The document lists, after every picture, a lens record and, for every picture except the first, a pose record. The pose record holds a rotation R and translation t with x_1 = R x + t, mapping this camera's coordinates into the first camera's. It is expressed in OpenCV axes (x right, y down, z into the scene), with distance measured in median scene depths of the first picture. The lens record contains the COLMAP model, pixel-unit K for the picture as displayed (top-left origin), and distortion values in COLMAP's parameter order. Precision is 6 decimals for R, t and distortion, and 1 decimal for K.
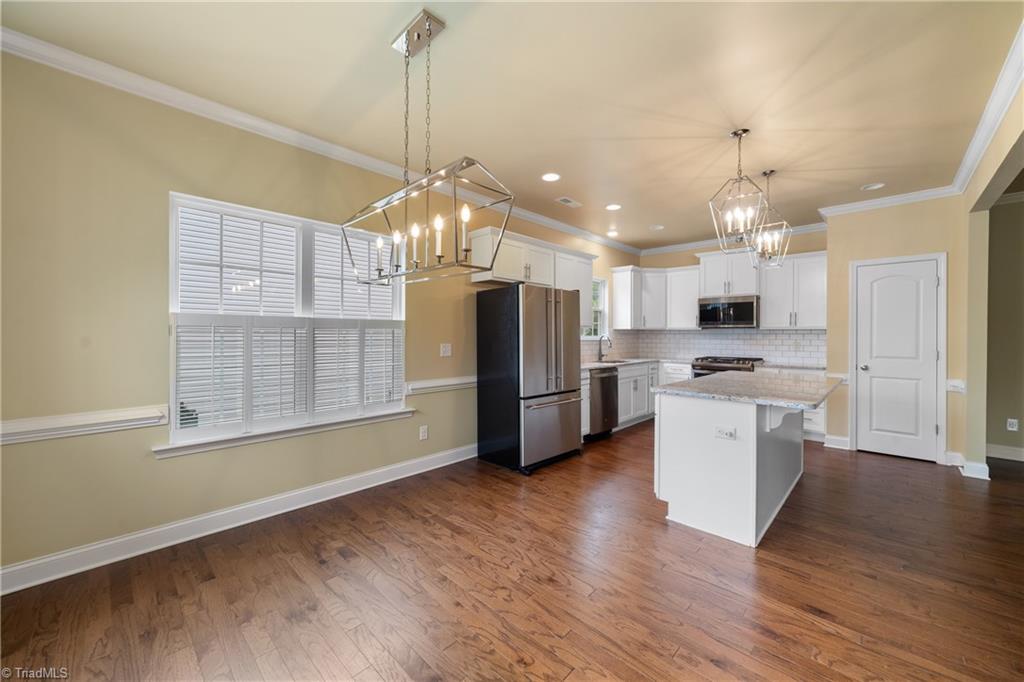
lens RADIAL K [[392.2, 0, 516.2], [0, 392.2, 333.9], [0, 0, 1]] dist [-0.000377, 0.000100]
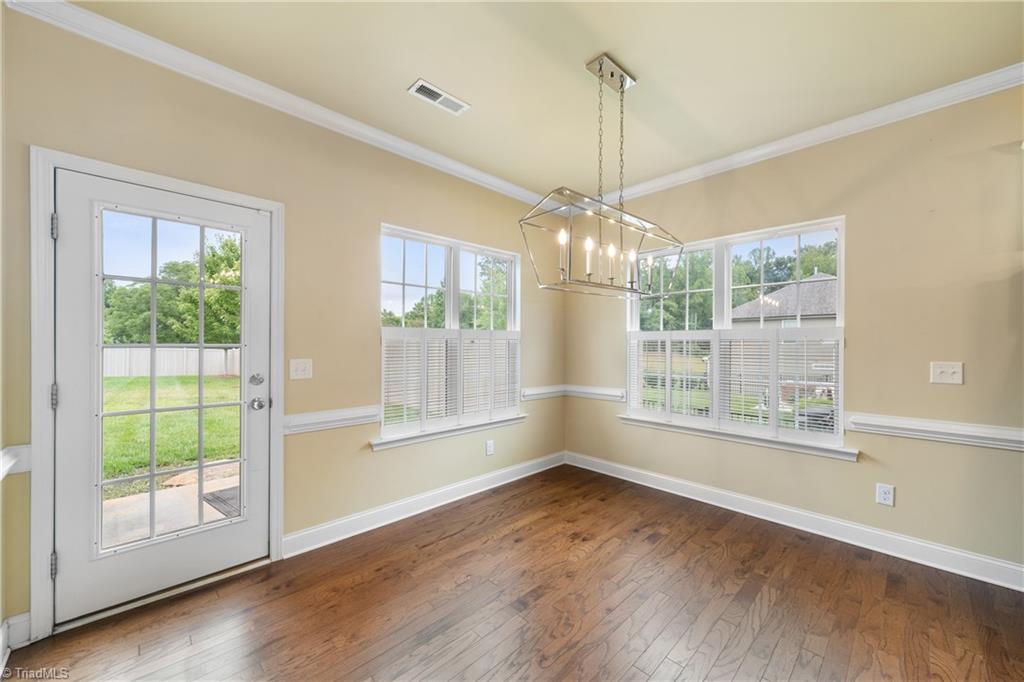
lens RADIAL K [[387.6, 0, 522.7], [0, 387.6, 344.2], [0, 0, 1]] dist [0.001108, 0.000309]
pose [[-0.029497, -0.003942, -0.999557, 0.356902], [-0.002370, 0.999990, -0.003874, 0.002411], [0.999562, 0.002255, -0.029506, 0.332364]]
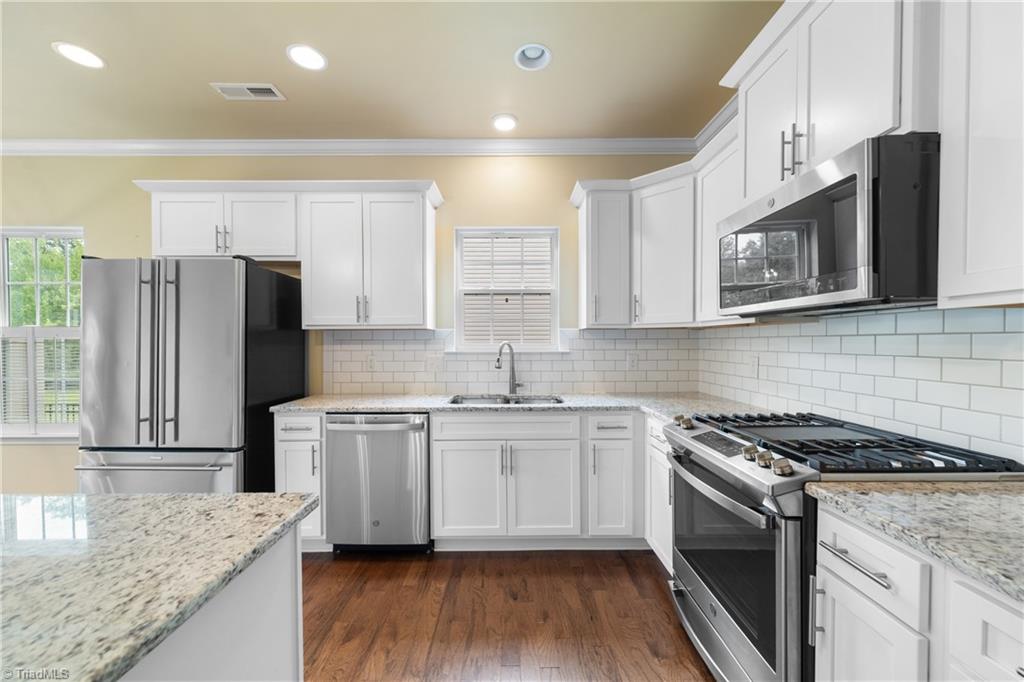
lens RADIAL K [[390.7, 0, 510.4], [0, 390.7, 346.5], [0, 0, 1]] dist [0.001111, 0.000131]
pose [[0.689886, 0.003557, -0.723910, 0.724766], [0.006162, 0.999923, 0.010786, 0.003503], [0.723892, -0.011901, 0.689811, 0.846446]]
